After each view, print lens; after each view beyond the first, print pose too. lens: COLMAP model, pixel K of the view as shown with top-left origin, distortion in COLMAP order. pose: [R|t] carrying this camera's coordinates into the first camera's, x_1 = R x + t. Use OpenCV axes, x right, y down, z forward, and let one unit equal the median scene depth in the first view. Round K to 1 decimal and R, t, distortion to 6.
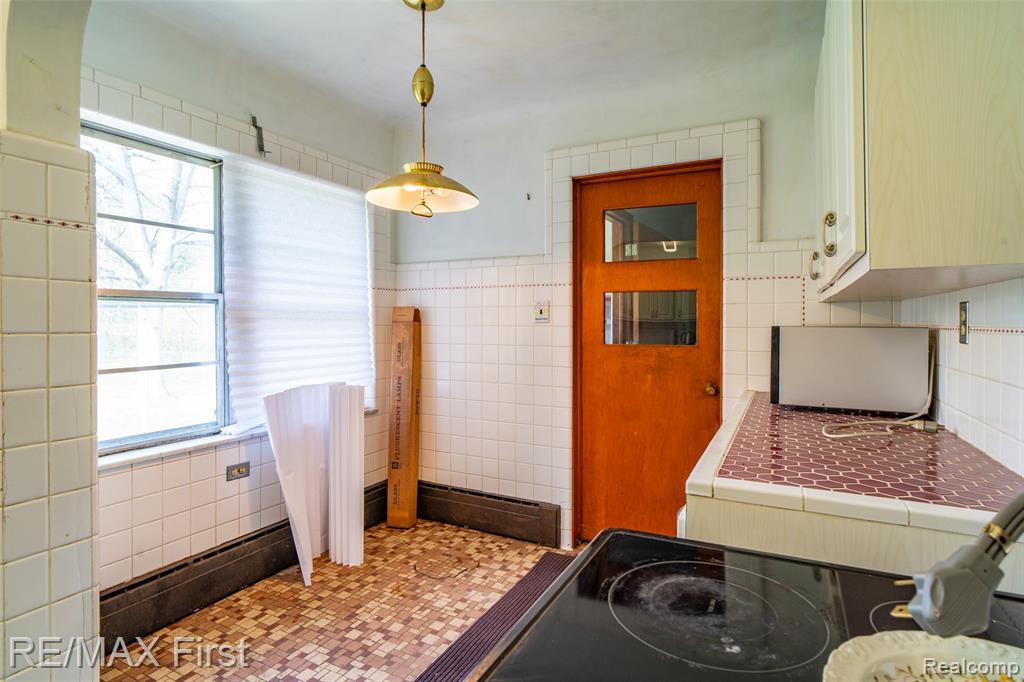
lens RADIAL K [[529.2, 0, 513.8], [0, 529.2, 324.5], [0, 0, 1]] dist [-0.005555, -0.003140]
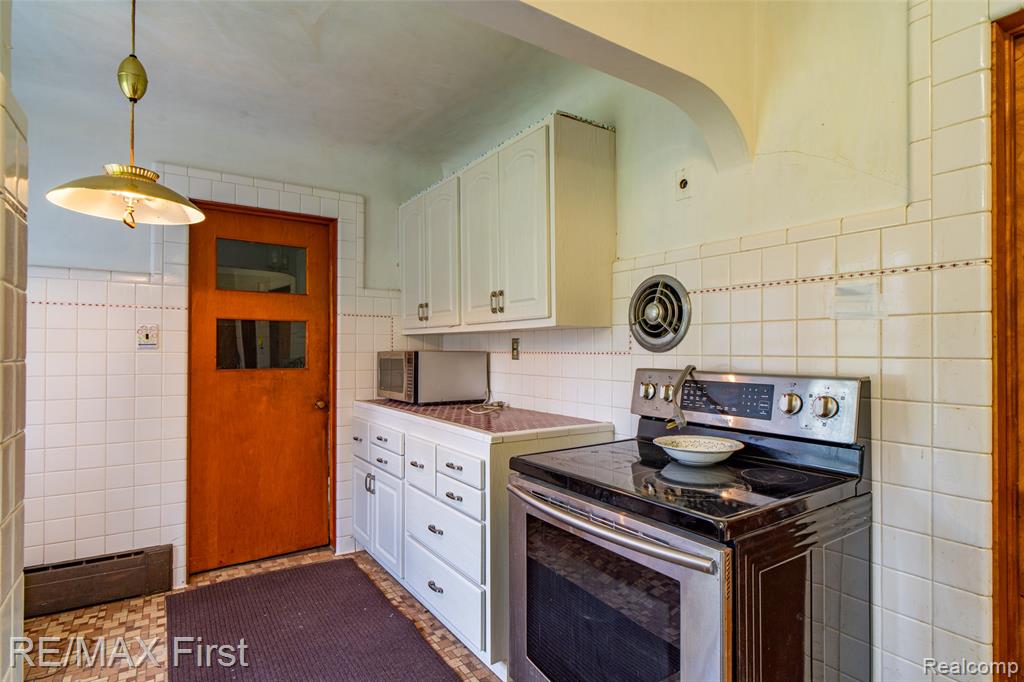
lens RADIAL K [[529.2, 0, 512.3], [0, 529.2, 344.5], [0, 0, 1]] dist [-0.005555, -0.003140]
pose [[0.482505, 0.008534, 0.875851, -0.457432], [0.001385, 0.999944, -0.010506, -0.000090], [-0.875892, 0.006282, 0.482466, 0.021184]]
